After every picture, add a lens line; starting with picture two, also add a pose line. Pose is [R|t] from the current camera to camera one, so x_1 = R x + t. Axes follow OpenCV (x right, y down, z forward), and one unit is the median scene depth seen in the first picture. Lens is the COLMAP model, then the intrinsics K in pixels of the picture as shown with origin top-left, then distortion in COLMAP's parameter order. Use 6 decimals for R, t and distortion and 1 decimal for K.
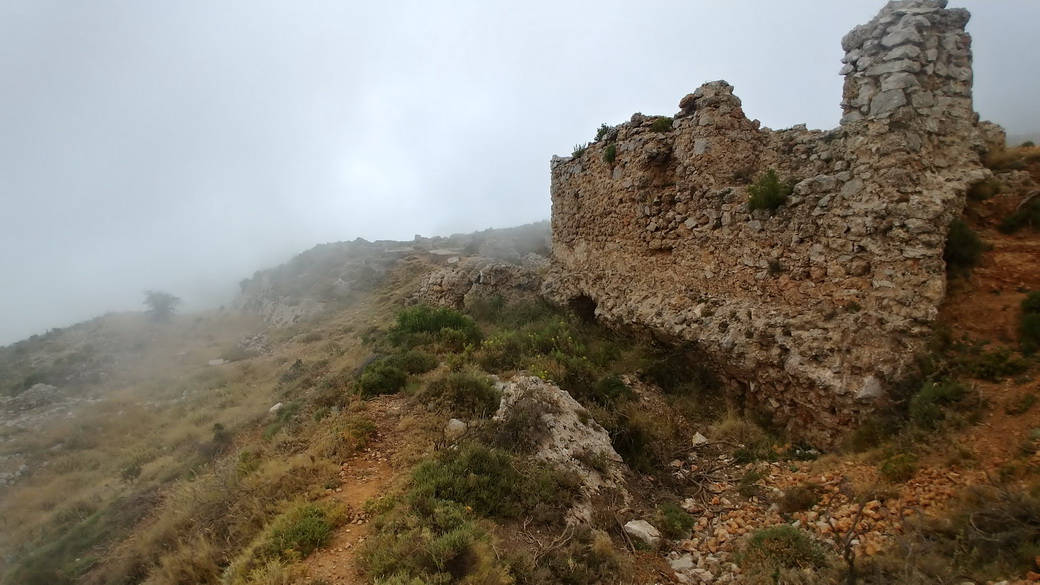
lens RADIAL K [[454.8, 0, 516.1], [0, 454.8, 287.9], [0, 0, 1]] dist [-0.030578, 0.005510]
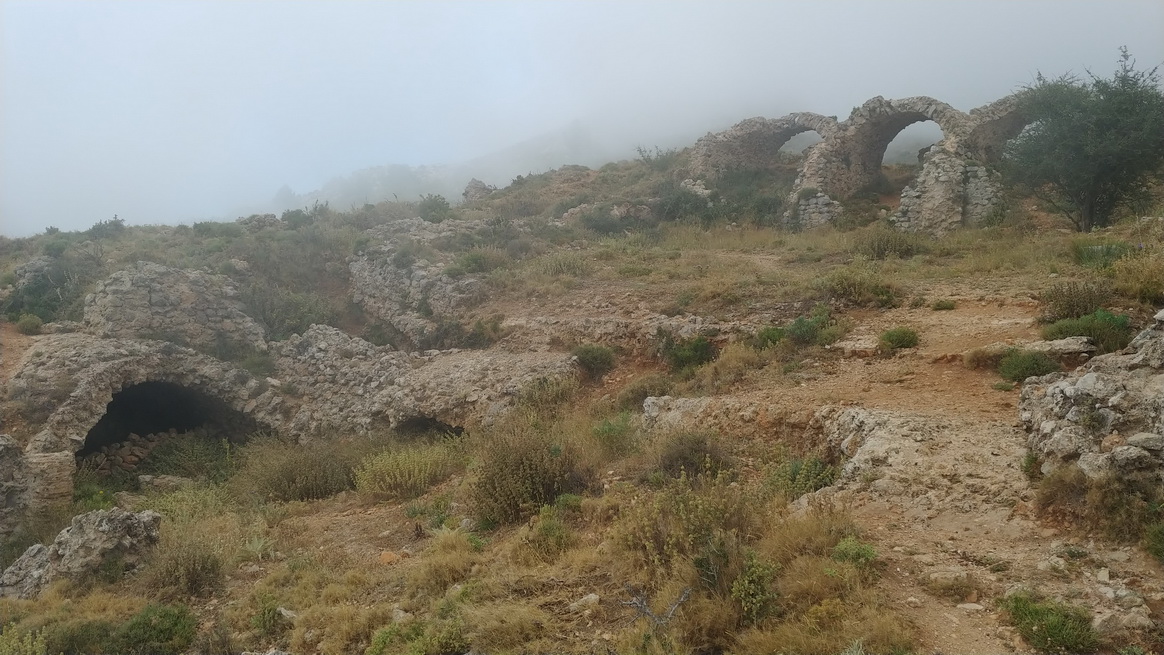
lens RADIAL K [[1016.4, 0, 570.3], [0, 1016.4, 331.1], [0, 0, 1]] dist [0.114556, -0.270599]
pose [[0.915506, 0.026488, 0.401432, -0.315217], [-0.004829, 0.998482, -0.054872, -0.207161], [-0.402276, 0.048298, 0.914243, 2.012580]]
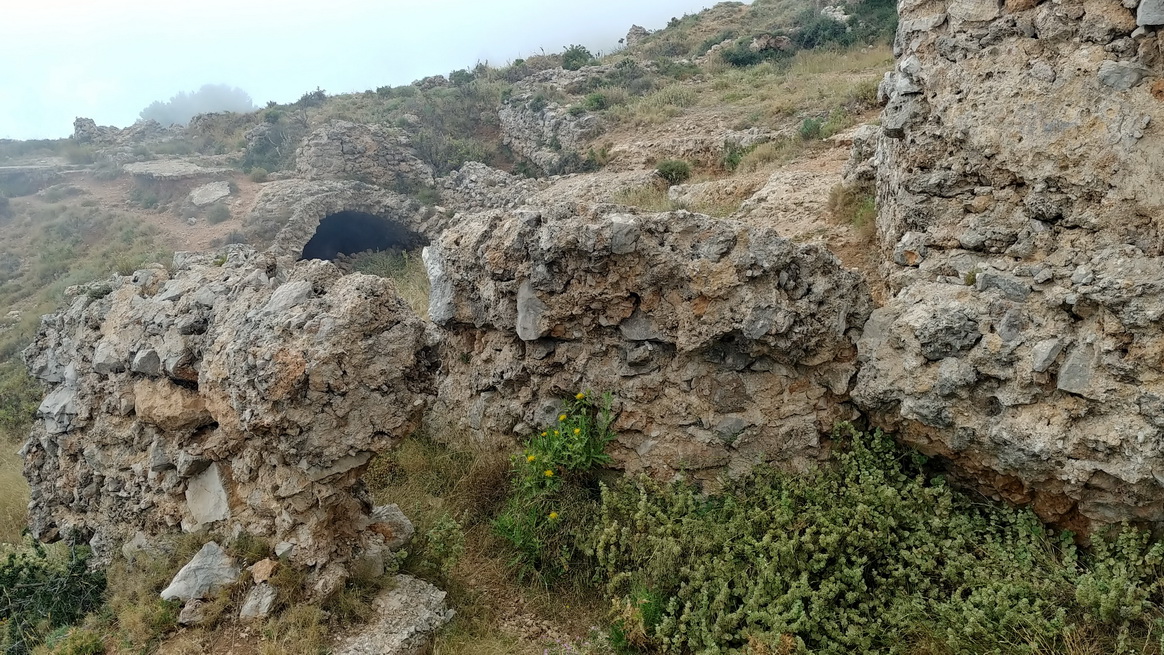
lens RADIAL K [[1016.4, 0, 570.3], [0, 1016.4, 331.1], [0, 0, 1]] dist [0.114556, -0.270599]
pose [[0.977688, -0.062605, 0.200518, -0.228456], [0.046434, 0.995353, 0.084362, -0.082292], [-0.204868, -0.073169, 0.976051, 1.352271]]
